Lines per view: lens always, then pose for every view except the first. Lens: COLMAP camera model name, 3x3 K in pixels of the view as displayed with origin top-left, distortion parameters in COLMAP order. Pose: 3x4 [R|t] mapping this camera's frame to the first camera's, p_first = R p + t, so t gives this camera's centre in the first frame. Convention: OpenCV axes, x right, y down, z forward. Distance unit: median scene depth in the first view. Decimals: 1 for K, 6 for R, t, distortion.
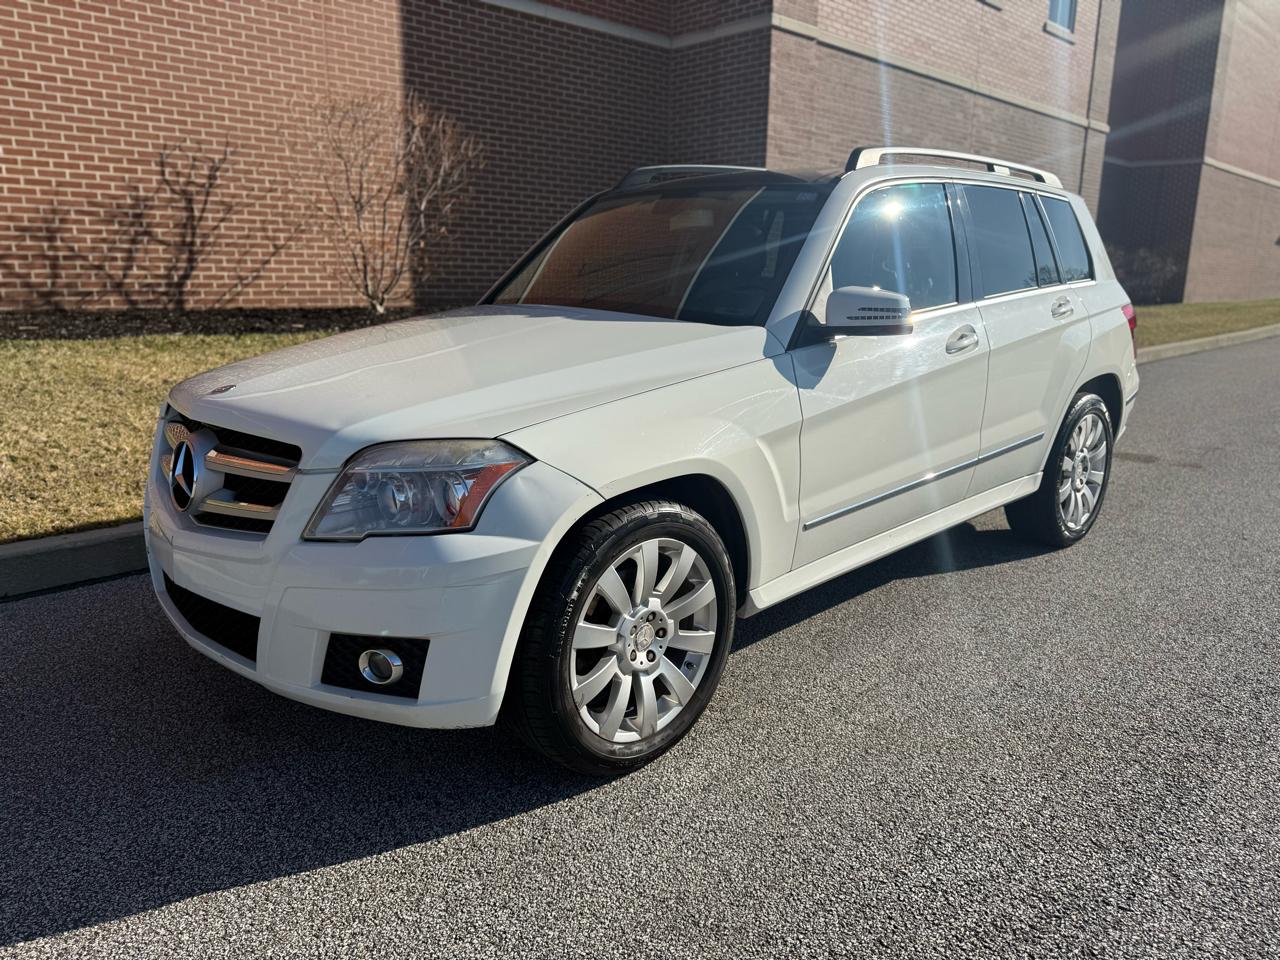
lens RADIAL K [[906.3, 0, 648.5], [0, 906.3, 479.3], [0, 0, 1]] dist [0.017332, -0.020410]
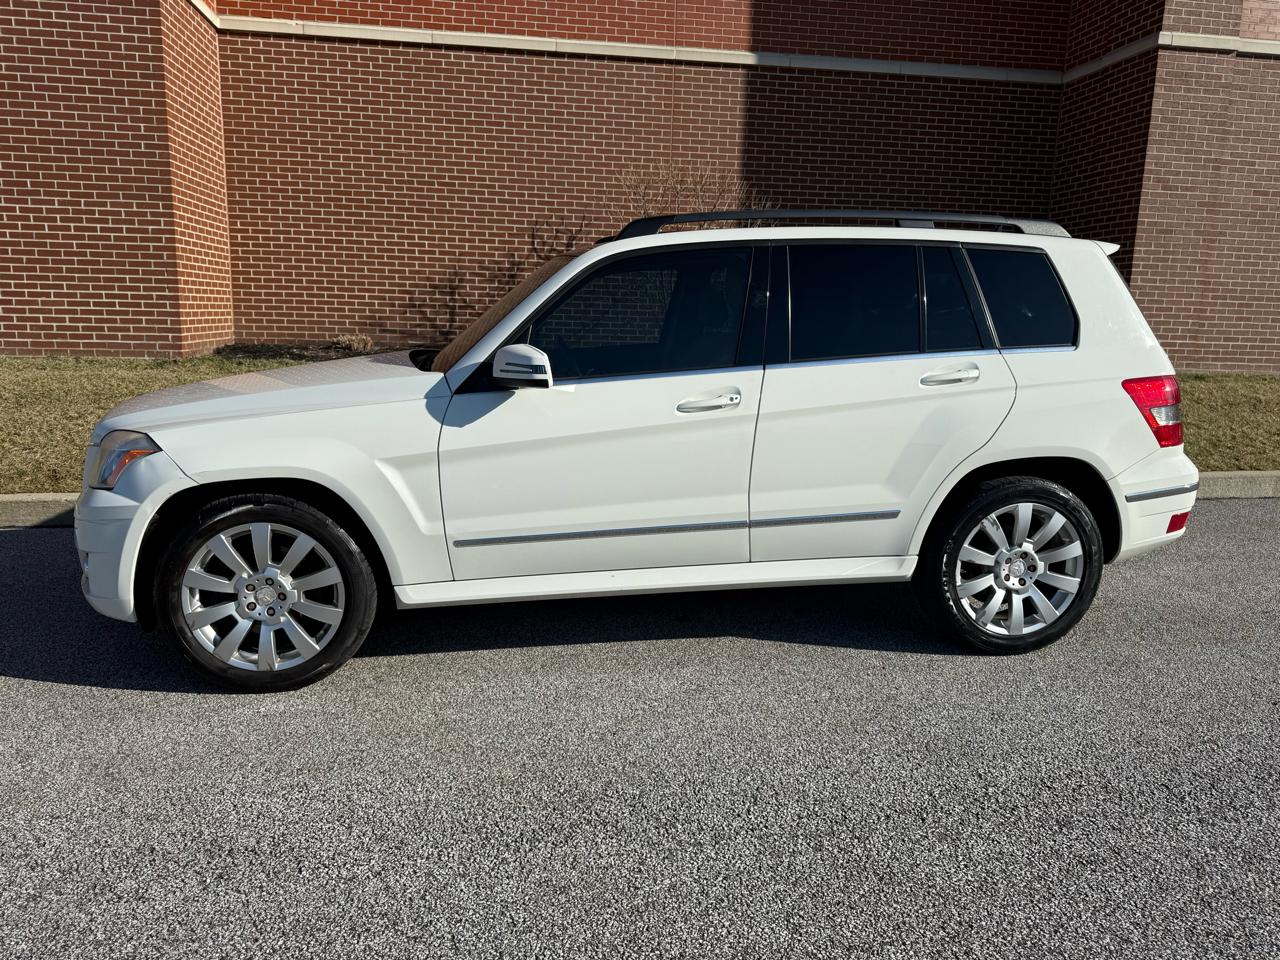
lens RADIAL K [[906.3, 0, 647.3], [0, 906.3, 479.9], [0, 0, 1]] dist [0.017332, -0.020410]
pose [[0.814440, 0.113933, -0.568952, 0.370592], [-0.140919, 0.990015, -0.003470, -0.021790], [0.562876, 0.083003, 0.822363, 0.060140]]
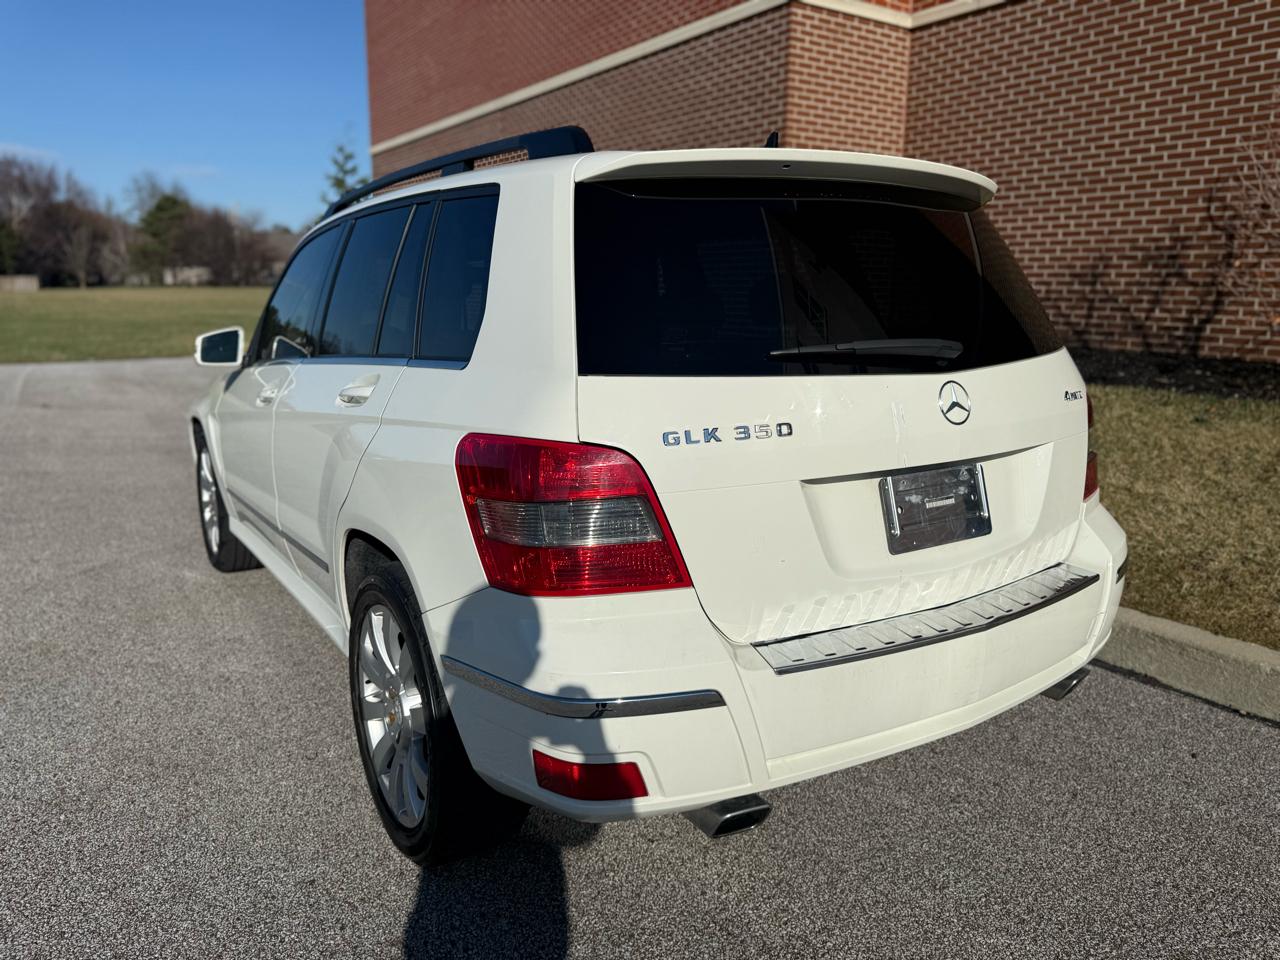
lens RADIAL K [[906.3, 0, 641.8], [0, 906.3, 475.4], [0, 0, 1]] dist [0.017332, -0.020410]
pose [[-0.190279, 0.185659, -0.964015, 0.515302], [-0.229702, 0.946279, 0.227582, -0.159535], [0.954479, 0.264740, -0.137411, 0.651151]]
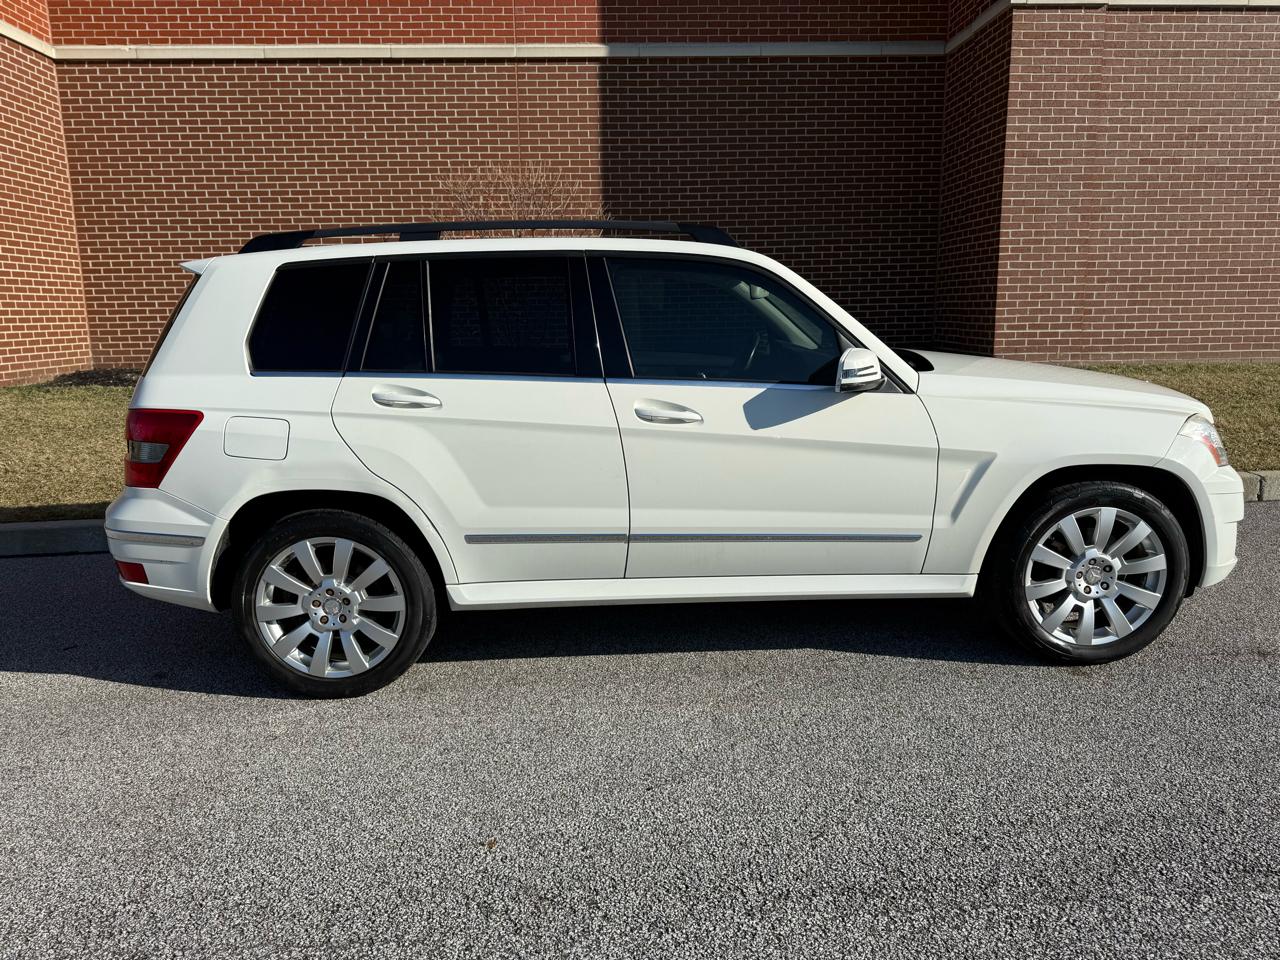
lens RADIAL K [[906.3, 0, 648.8], [0, 906.3, 480.2], [0, 0, 1]] dist [0.017332, -0.020410]
pose [[0.754097, 0.098175, -0.649384, 0.596308], [-0.118508, 0.992875, 0.012487, -0.085196], [0.645982, 0.067541, 0.760358, 0.301986]]
